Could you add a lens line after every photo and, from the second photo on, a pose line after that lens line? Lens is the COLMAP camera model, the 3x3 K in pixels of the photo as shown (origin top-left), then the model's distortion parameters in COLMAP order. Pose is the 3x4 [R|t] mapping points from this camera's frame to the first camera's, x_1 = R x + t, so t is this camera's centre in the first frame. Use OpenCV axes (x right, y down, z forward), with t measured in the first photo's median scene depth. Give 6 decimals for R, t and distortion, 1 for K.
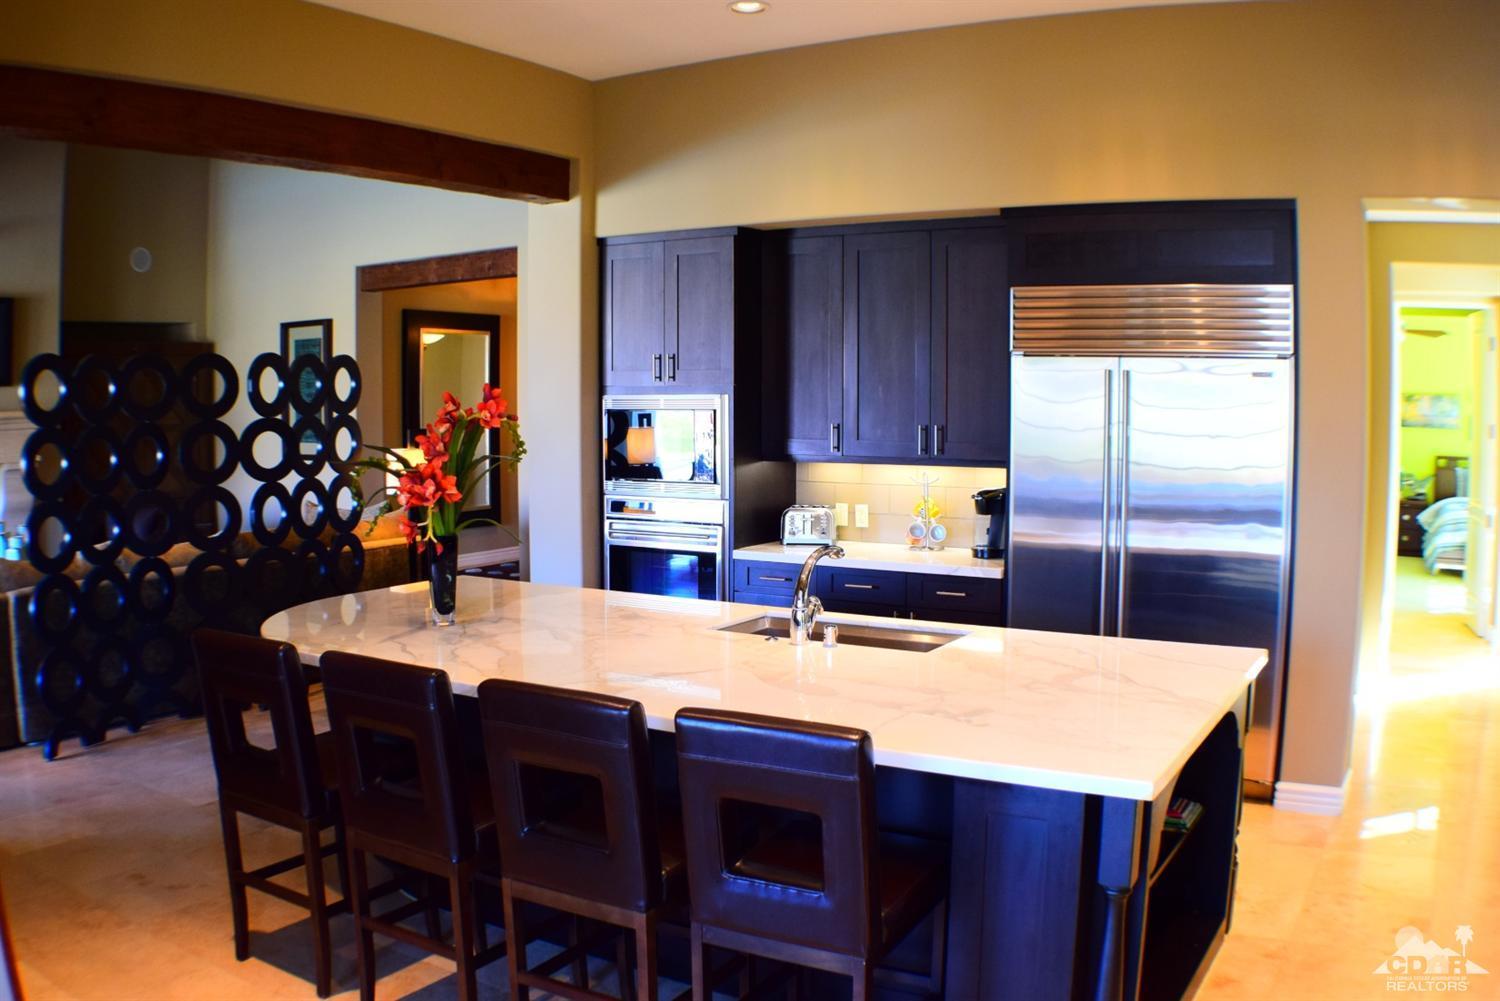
lens RADIAL K [[1295.6, 0, 750.0], [0, 1295.6, 500.5], [0, 0, 1]] dist [-0.319299, 0.128389]
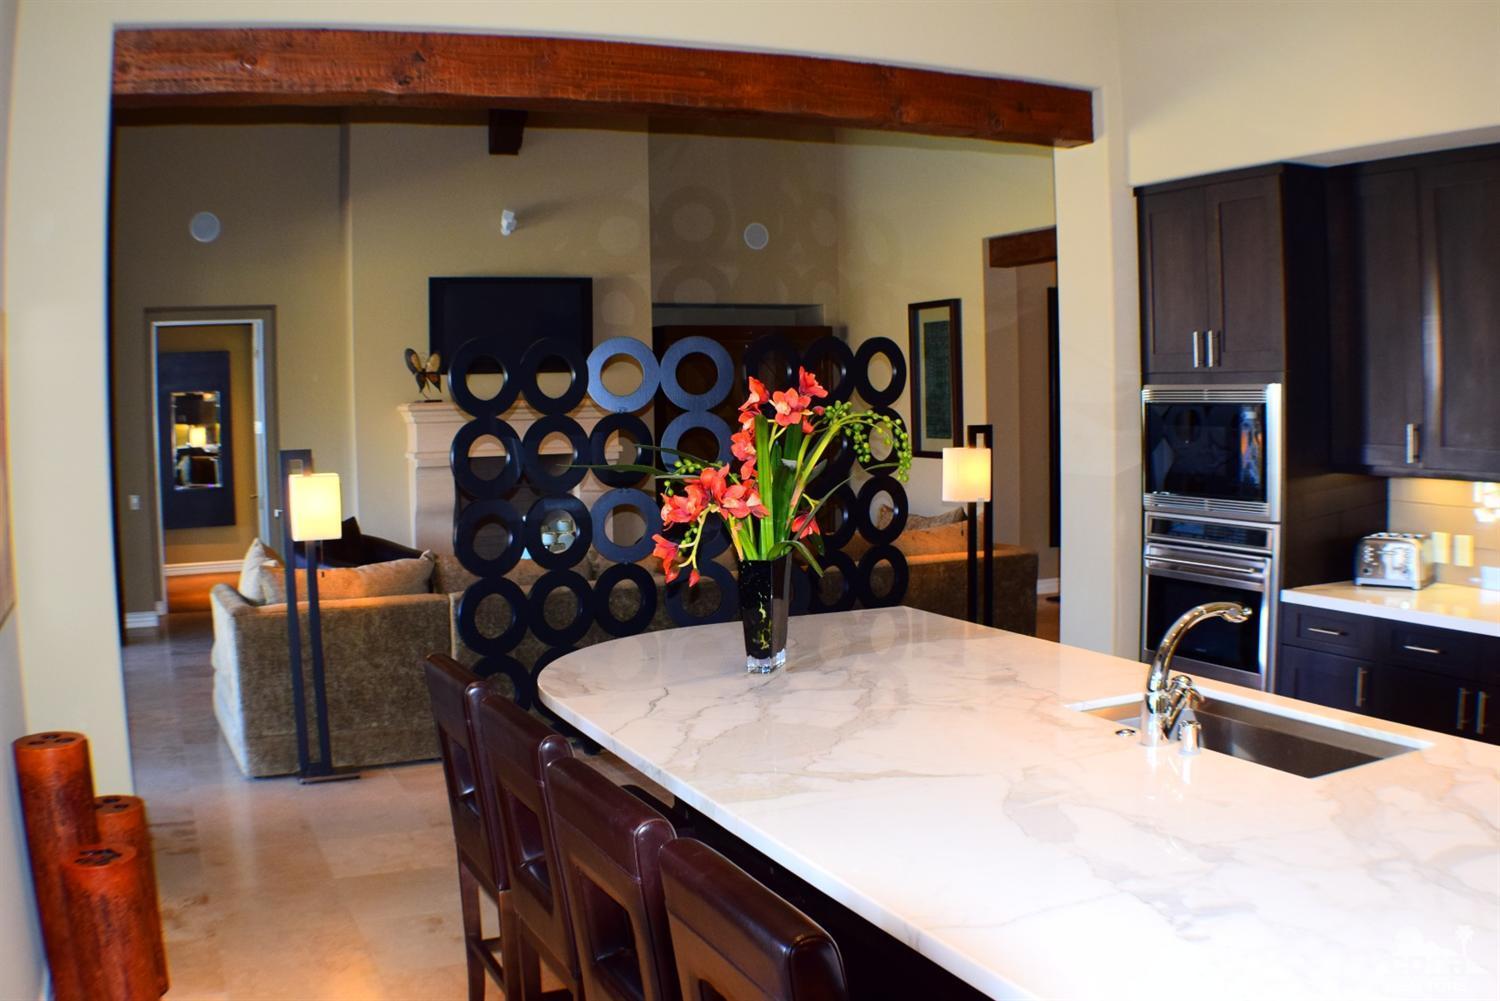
lens RADIAL K [[1406.8, 0, 752.9], [0, 1406.8, 512.7], [0, 0, 1]] dist [-0.322862, 0.114139]
pose [[0.834093, 0.033299, -0.550617, 0.152139], [-0.029691, 0.999439, 0.015465, -0.009259], [0.550824, 0.003449, 0.834615, 0.173061]]
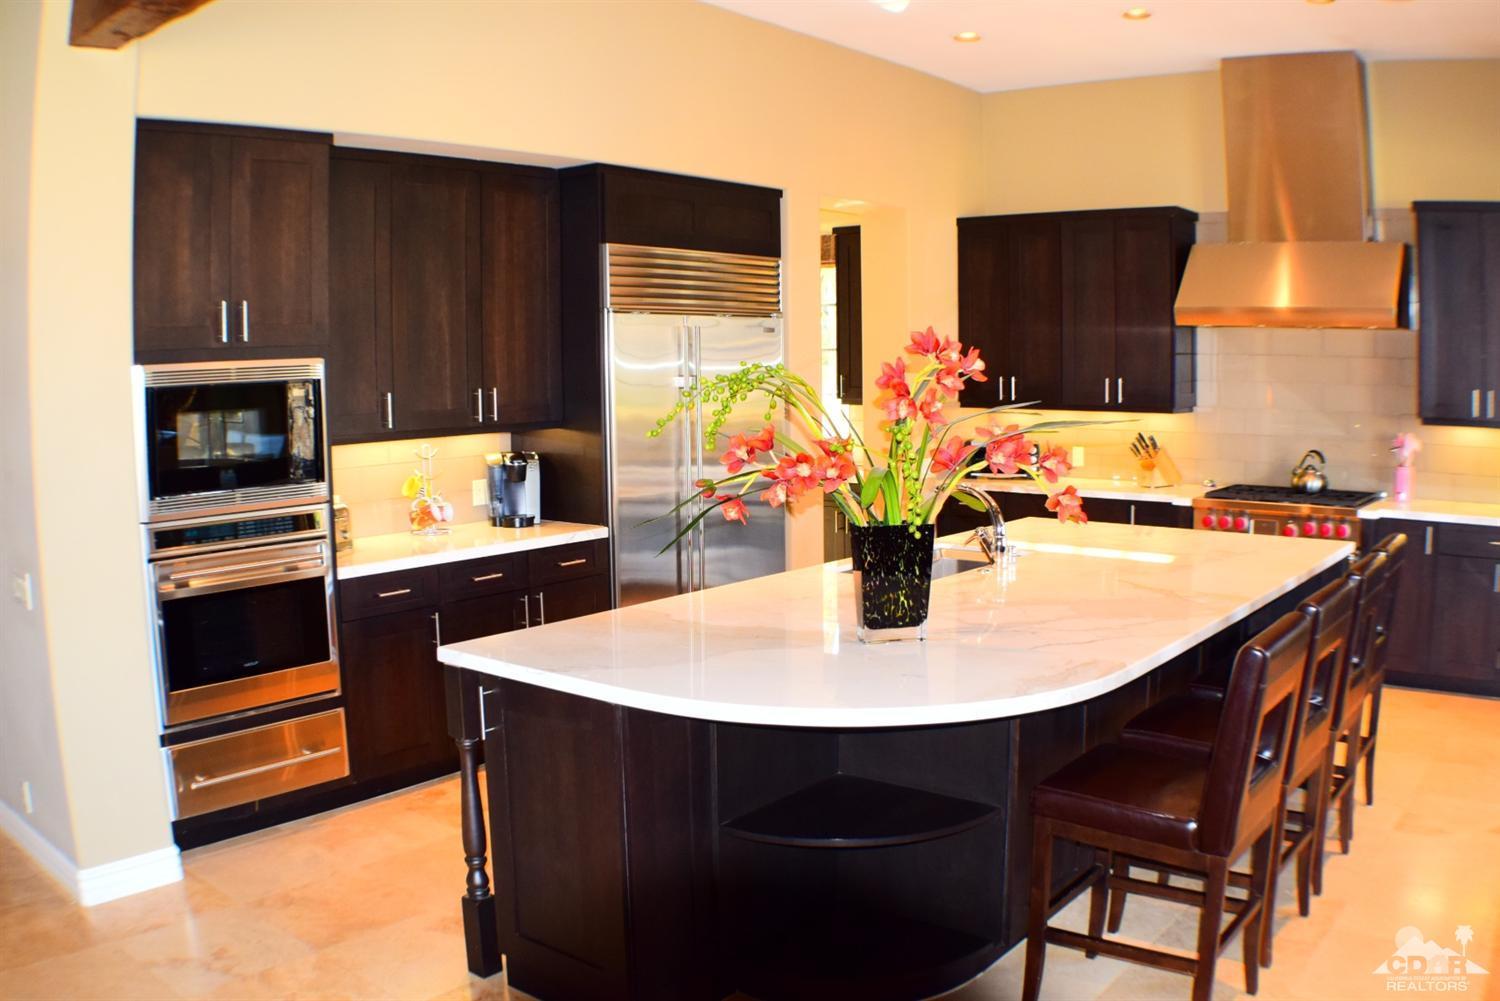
lens RADIAL K [[1282.1, 0, 750.0], [0, 1282.1, 500.5], [0, 0, 1]] dist [-0.307433, 0.078012]
pose [[0.125440, -0.108575, 0.986142, -0.660802], [0.094846, 0.990753, 0.097018, -0.044964], [-0.987557, 0.081362, 0.134578, 0.648026]]
